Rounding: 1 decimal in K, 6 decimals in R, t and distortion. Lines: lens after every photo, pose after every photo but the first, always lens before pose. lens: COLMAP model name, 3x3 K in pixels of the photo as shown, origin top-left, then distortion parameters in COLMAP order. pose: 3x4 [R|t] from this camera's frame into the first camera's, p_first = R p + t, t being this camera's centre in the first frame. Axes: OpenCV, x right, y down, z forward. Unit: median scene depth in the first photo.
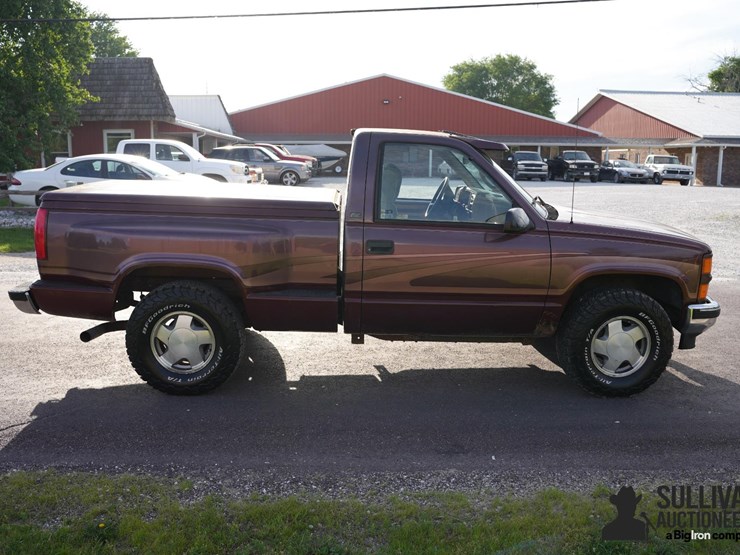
lens RADIAL K [[680.1, 0, 370.0], [0, 680.1, 277.5], [0, 0, 1]] dist [-0.091622, 0.078547]
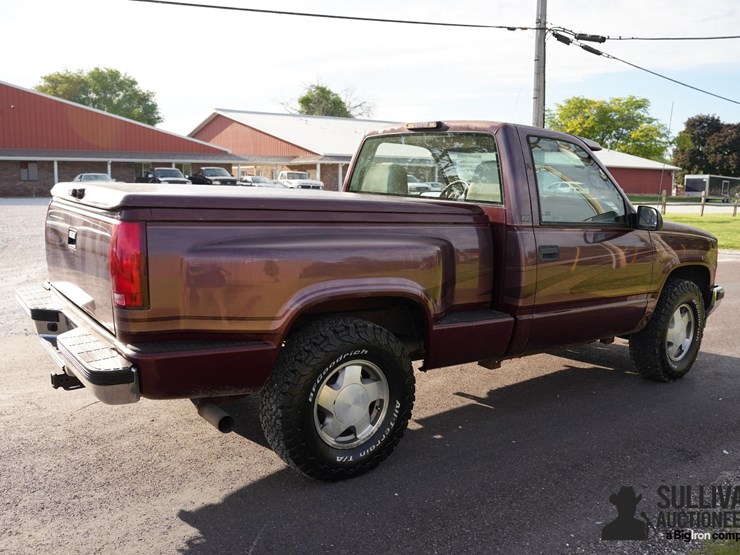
lens RADIAL K [[680.1, 0, 370.0], [0, 680.1, 277.5], [0, 0, 1]] dist [-0.091622, 0.078547]
pose [[0.820735, -0.080376, 0.565628, -0.115497], [0.096624, 0.995320, 0.001232, -0.006261], [-0.563080, 0.053642, 0.824660, 0.069424]]
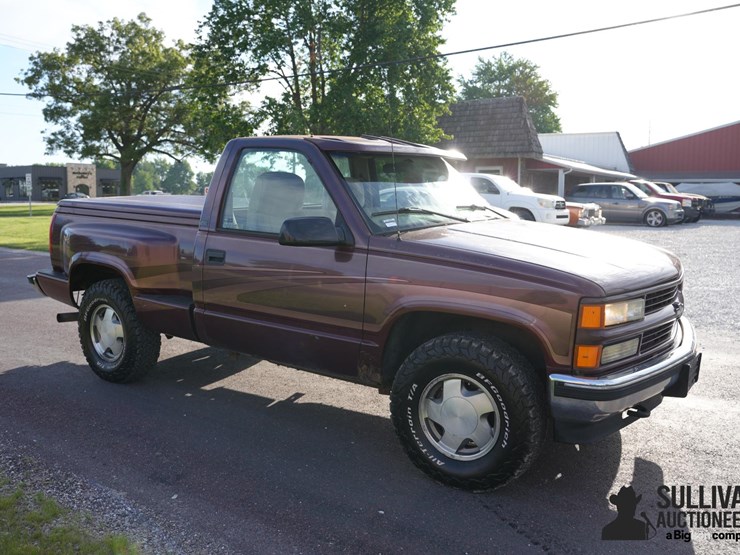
lens RADIAL K [[680.1, 0, 370.0], [0, 680.1, 277.5], [0, 0, 1]] dist [-0.091622, 0.078547]
pose [[0.791735, 0.073801, -0.606390, 0.130030], [-0.111083, 0.993518, -0.024118, -0.002923], [0.600680, 0.086454, 0.794801, 0.064900]]
